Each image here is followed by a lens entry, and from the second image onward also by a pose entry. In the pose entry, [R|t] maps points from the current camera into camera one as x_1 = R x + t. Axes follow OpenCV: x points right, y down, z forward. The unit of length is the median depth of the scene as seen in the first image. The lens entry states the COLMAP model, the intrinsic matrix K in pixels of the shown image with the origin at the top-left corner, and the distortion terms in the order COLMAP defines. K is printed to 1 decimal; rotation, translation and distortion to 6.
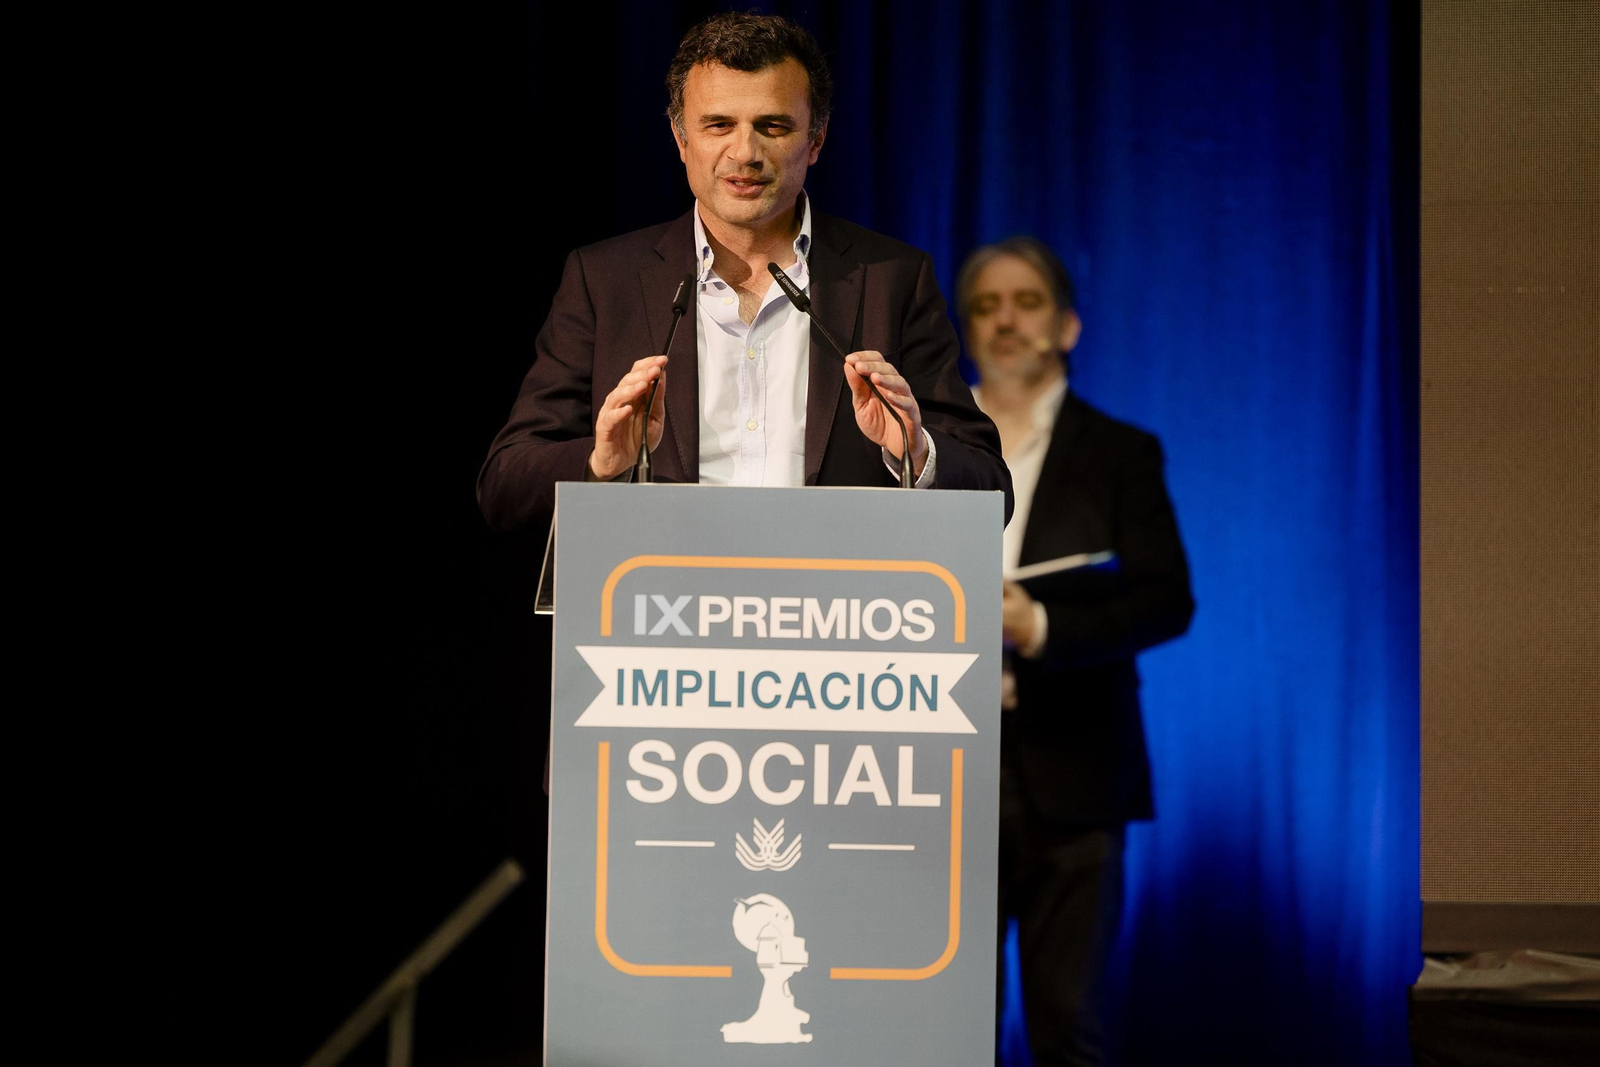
lens RADIAL K [[9097.3, 0, 809.4], [0, 9097.3, 525.2], [0, 0, 1]] dist [-0.060991, 0.000000]
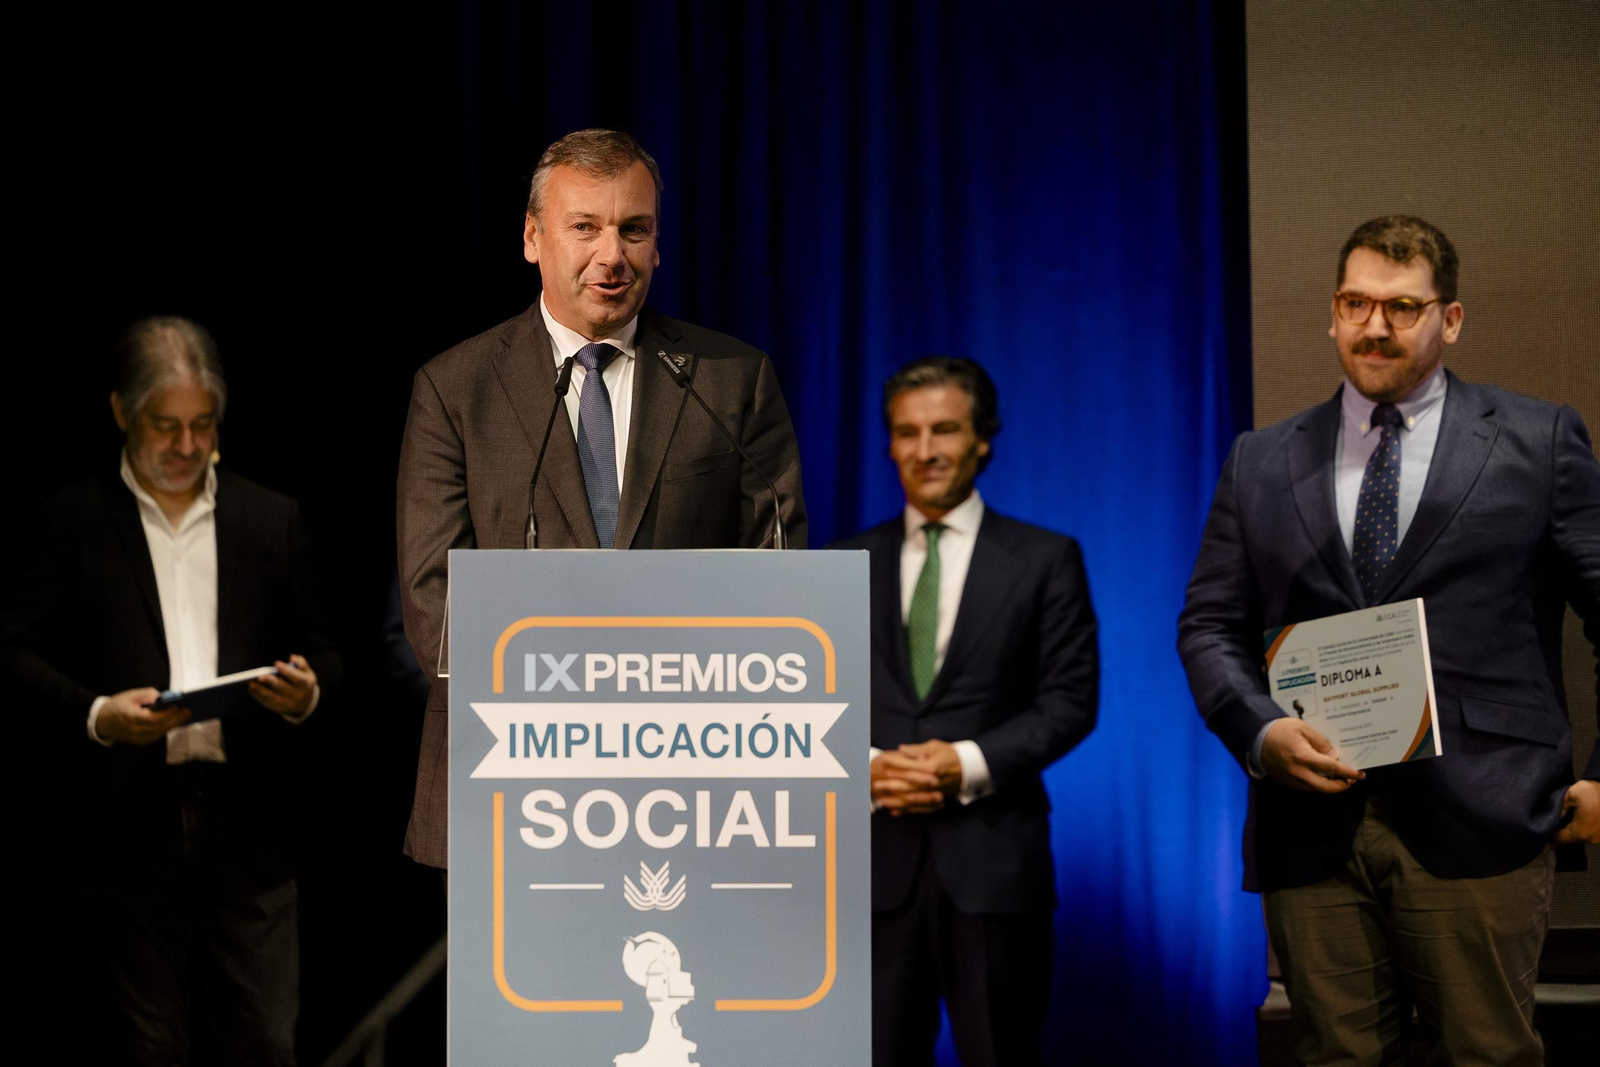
lens RADIAL K [[6463.8, 0, 786.2], [0, 6463.8, 546.4], [0, 0, 1]] dist [-0.117685, 0.000000]
pose [[0.999771, -0.021070, -0.003627, 0.014459], [0.020980, 0.999512, -0.023133, 0.013206], [0.004113, 0.023051, 0.999726, 0.242653]]
